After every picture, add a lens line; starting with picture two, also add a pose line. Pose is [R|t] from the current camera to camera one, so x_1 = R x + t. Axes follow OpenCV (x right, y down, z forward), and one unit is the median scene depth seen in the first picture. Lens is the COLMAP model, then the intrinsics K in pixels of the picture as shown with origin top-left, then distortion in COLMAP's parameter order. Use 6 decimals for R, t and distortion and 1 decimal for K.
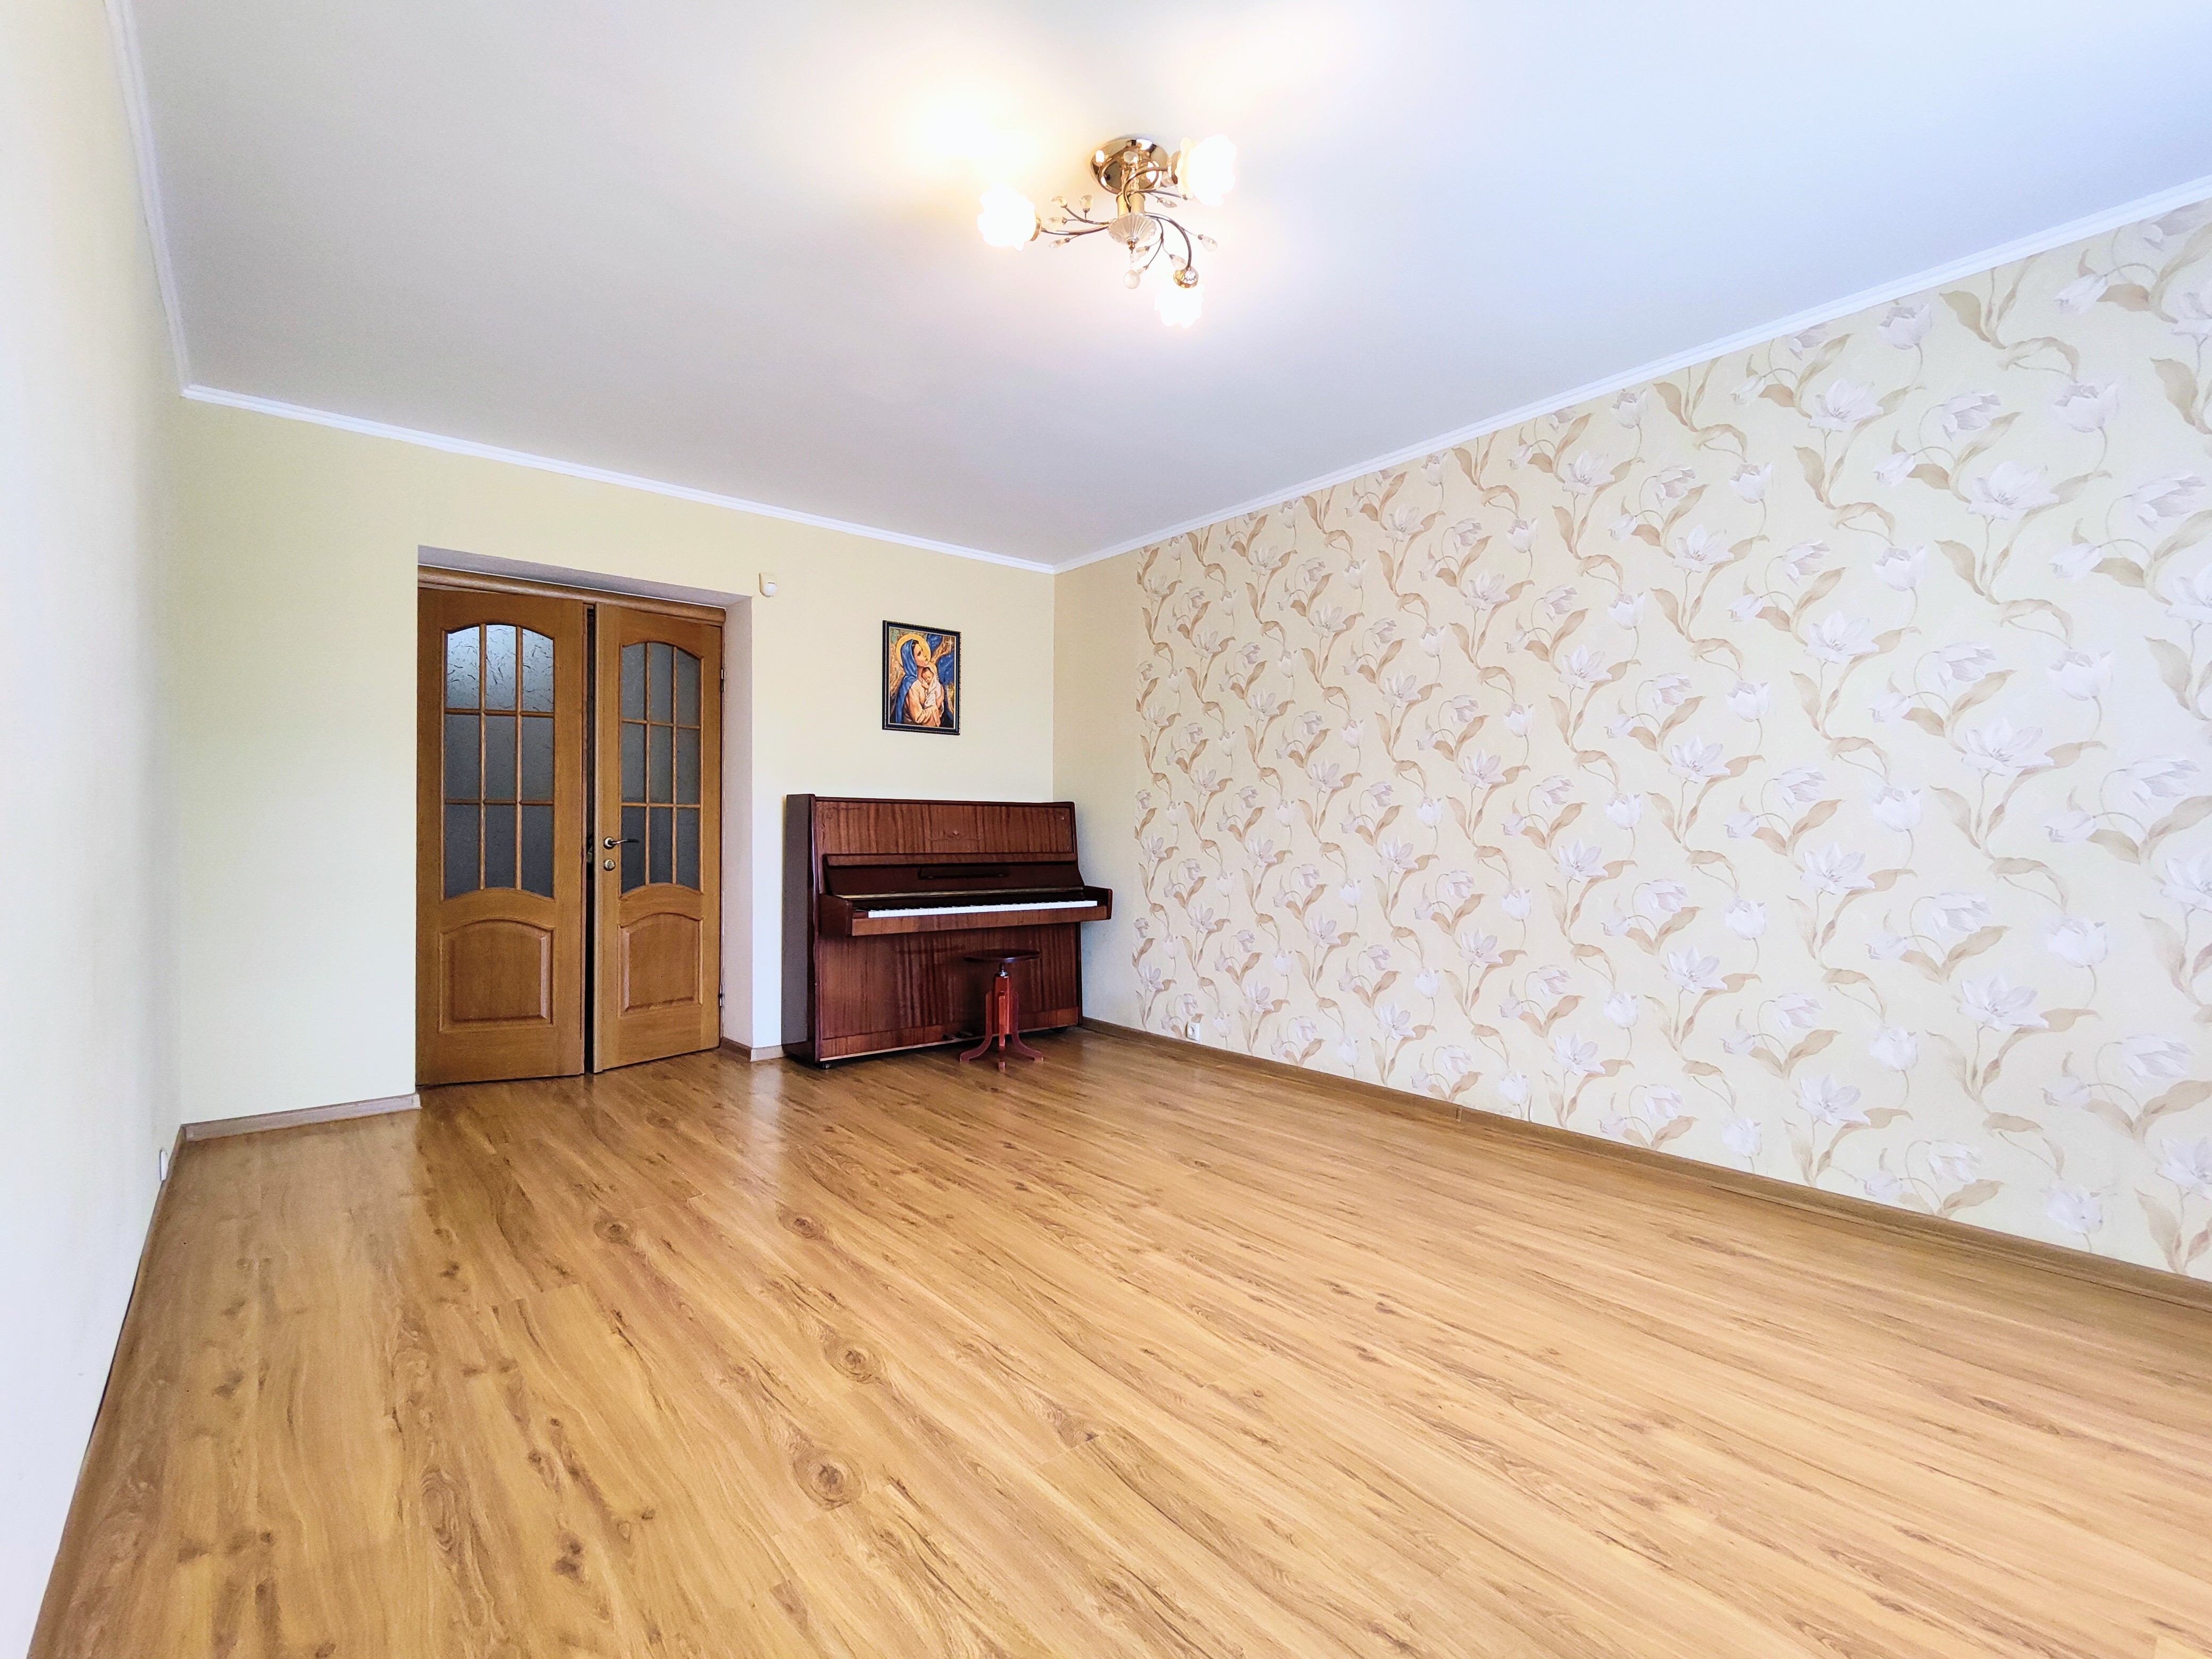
lens RADIAL K [[1022.7, 0, 1112.5], [0, 1022.7, 831.1], [0, 0, 1]] dist [0.005516, -0.000843]
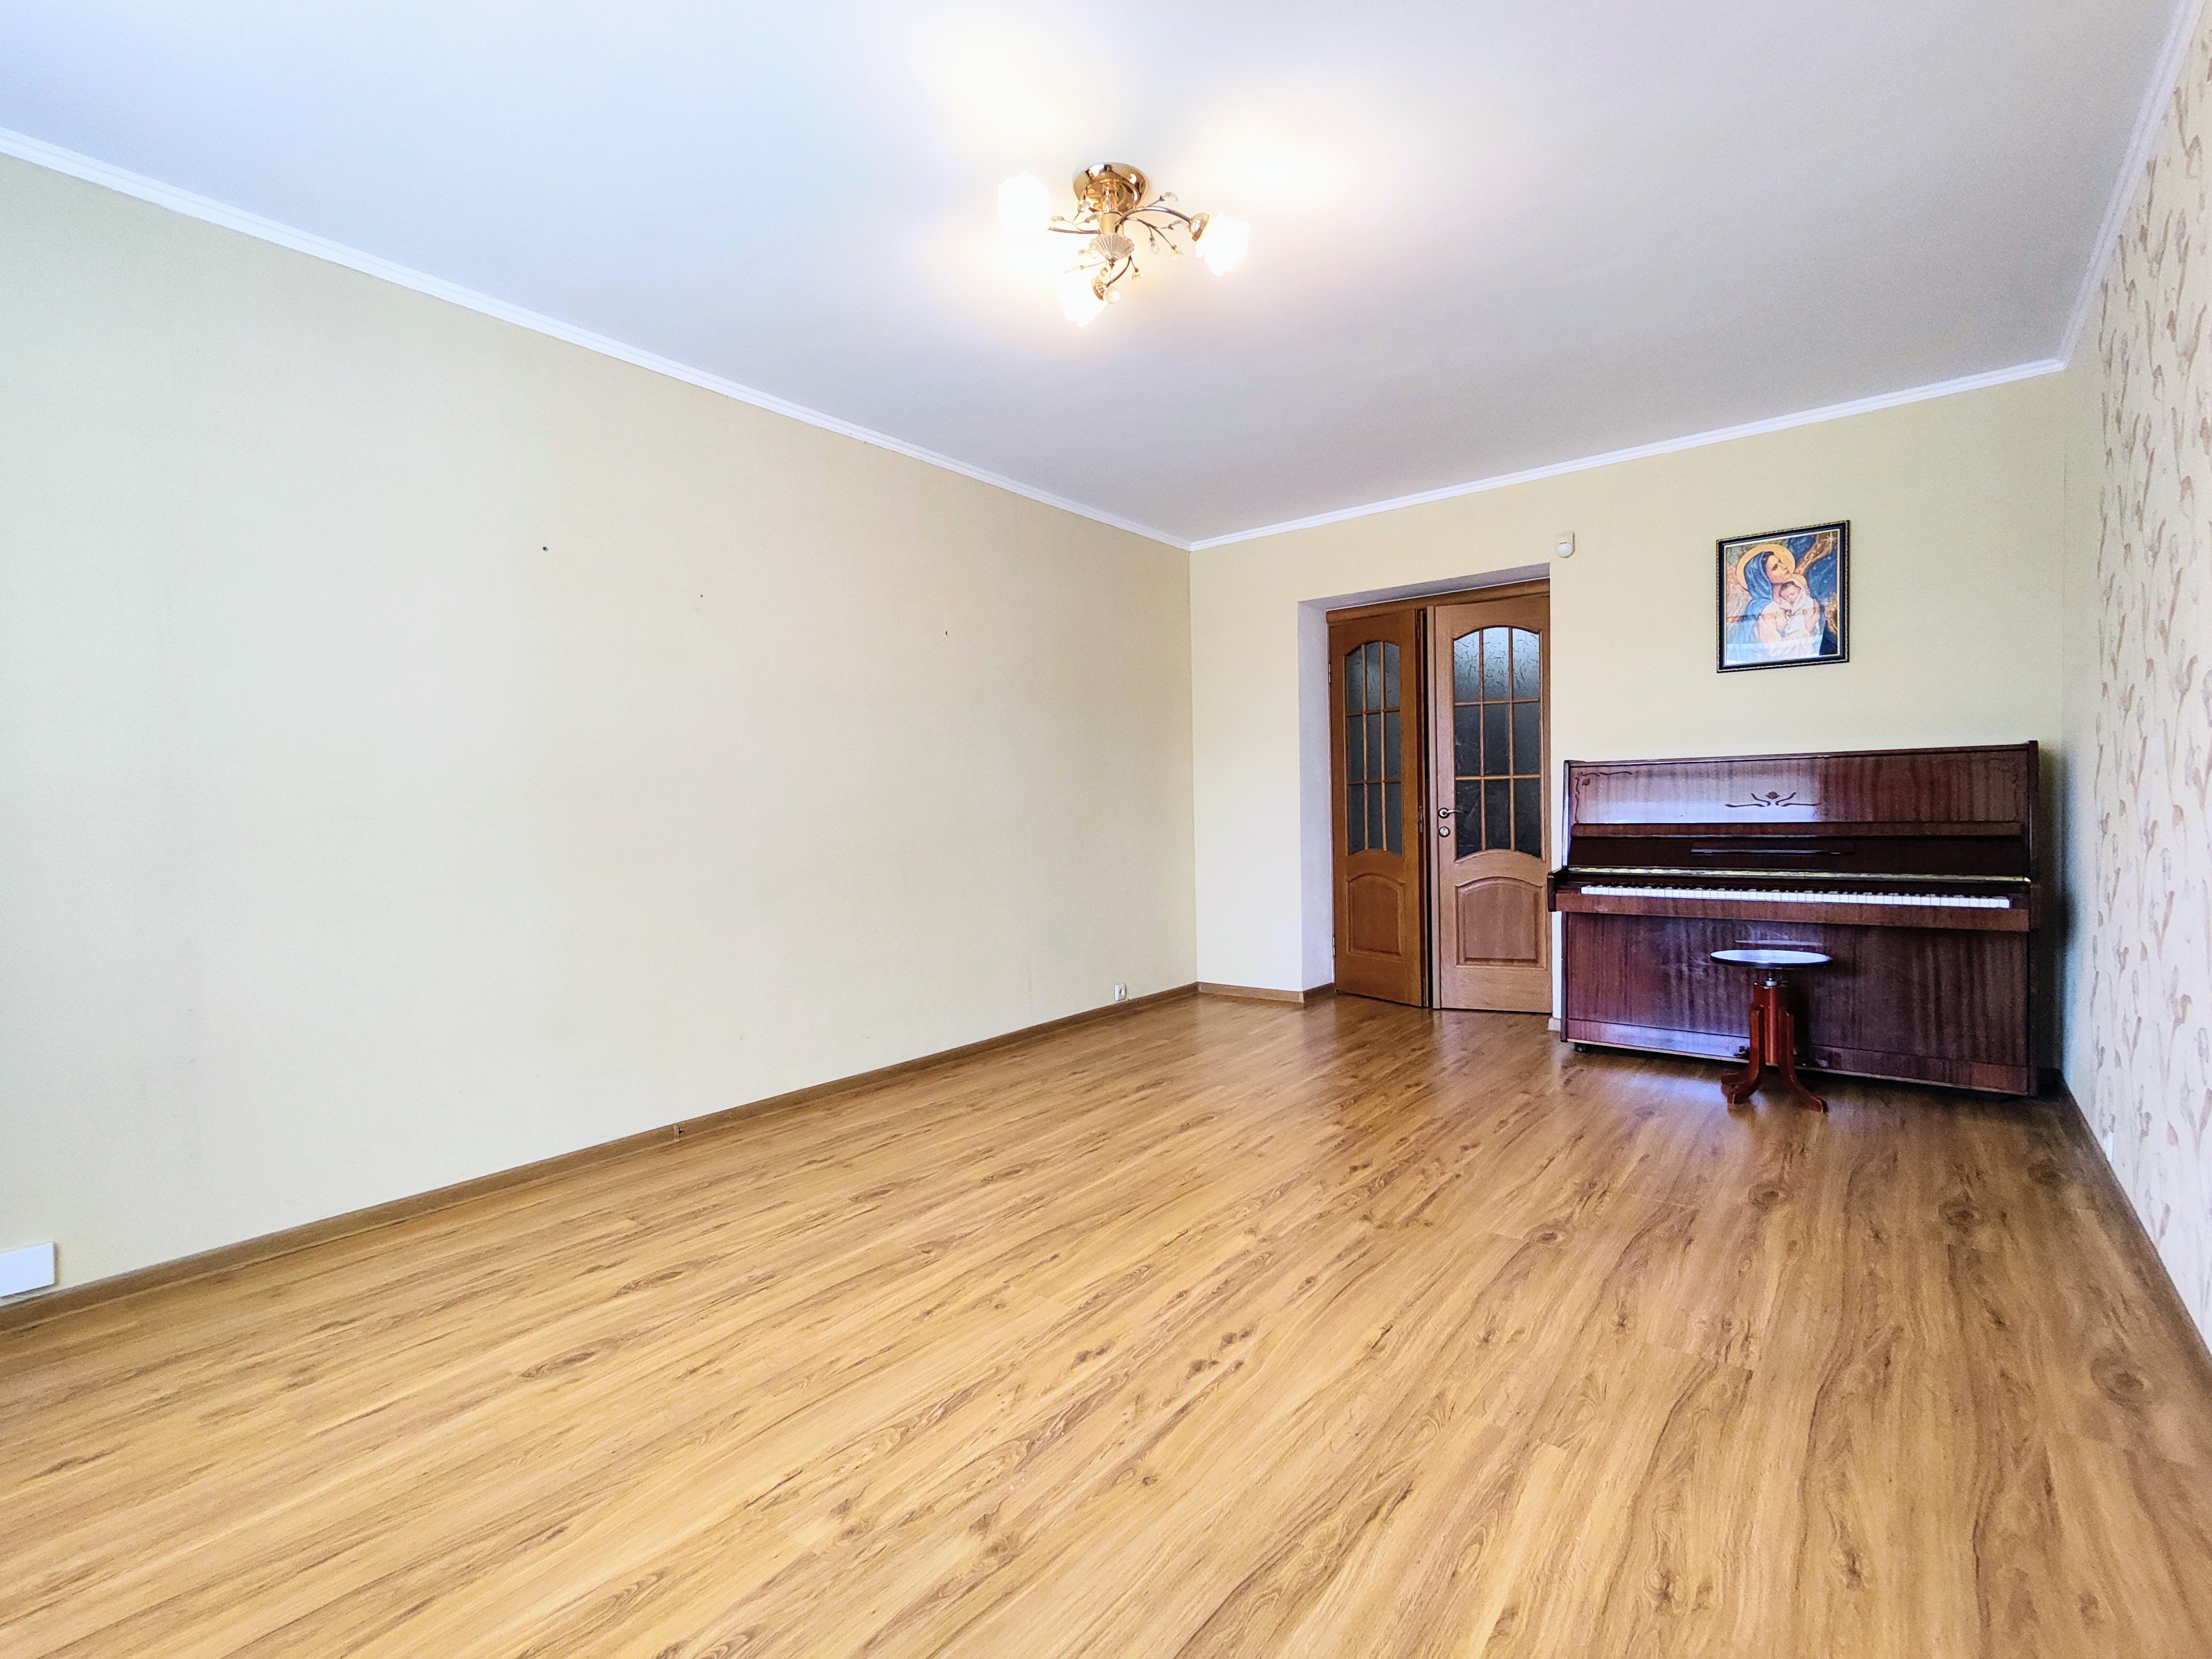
lens RADIAL K [[1022.7, 0, 1108.9], [0, 1022.7, 831.3], [0, 0, 1]] dist [0.005516, -0.000843]
pose [[0.217547, 0.012796, -0.975966, 0.796599], [0.023806, 0.999547, 0.018412, 0.003181], [0.975759, -0.027239, 0.217144, 0.555805]]
